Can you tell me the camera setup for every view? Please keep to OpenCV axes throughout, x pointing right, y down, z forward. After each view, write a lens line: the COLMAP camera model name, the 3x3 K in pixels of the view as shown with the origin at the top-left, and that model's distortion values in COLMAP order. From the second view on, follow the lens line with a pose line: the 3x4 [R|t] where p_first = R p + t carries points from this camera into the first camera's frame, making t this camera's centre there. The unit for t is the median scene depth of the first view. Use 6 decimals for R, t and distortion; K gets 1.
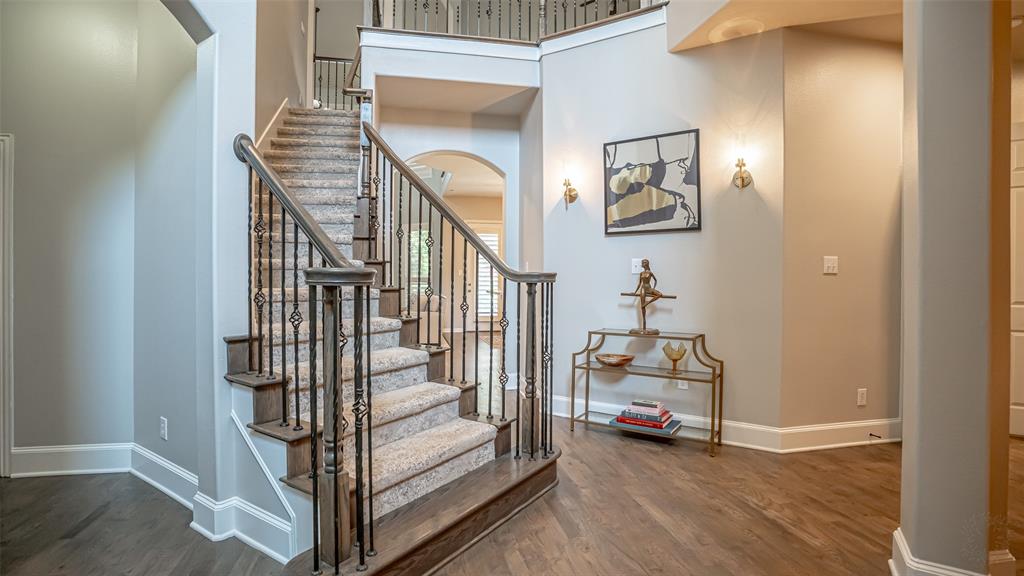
lens RADIAL K [[482.4, 0, 512.0], [0, 482.4, 288.0], [0, 0, 1]] dist [-0.060083, 0.001042]
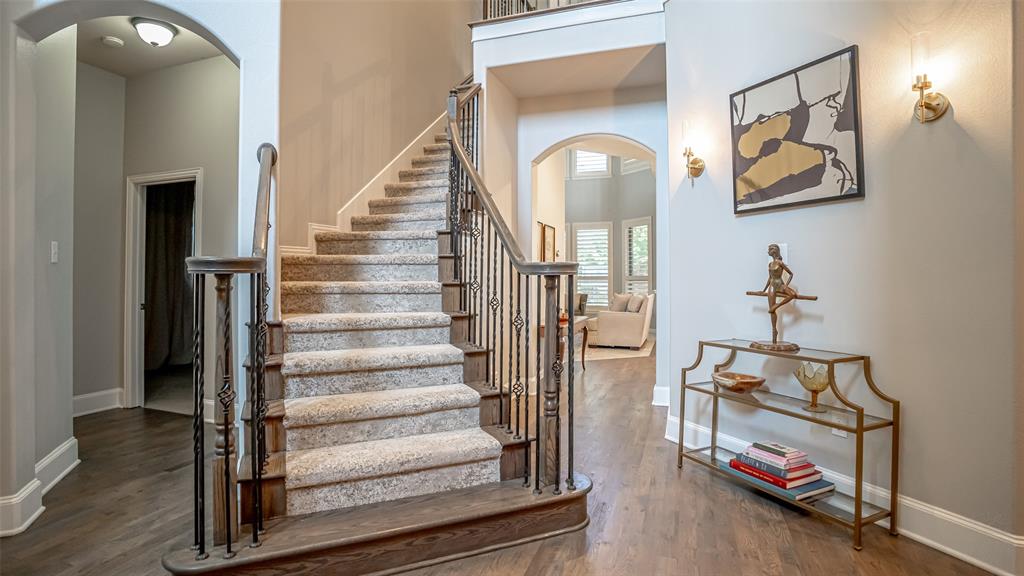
lens RADIAL K [[495.4, 0, 512.8], [0, 495.4, 277.9], [0, 0, 1]] dist [-0.068659, 0.027629]
pose [[0.859481, -0.001080, -0.511166, 0.314598], [-0.010305, 0.999758, -0.019439, 0.007919], [0.511063, 0.021975, 0.859262, 0.183800]]
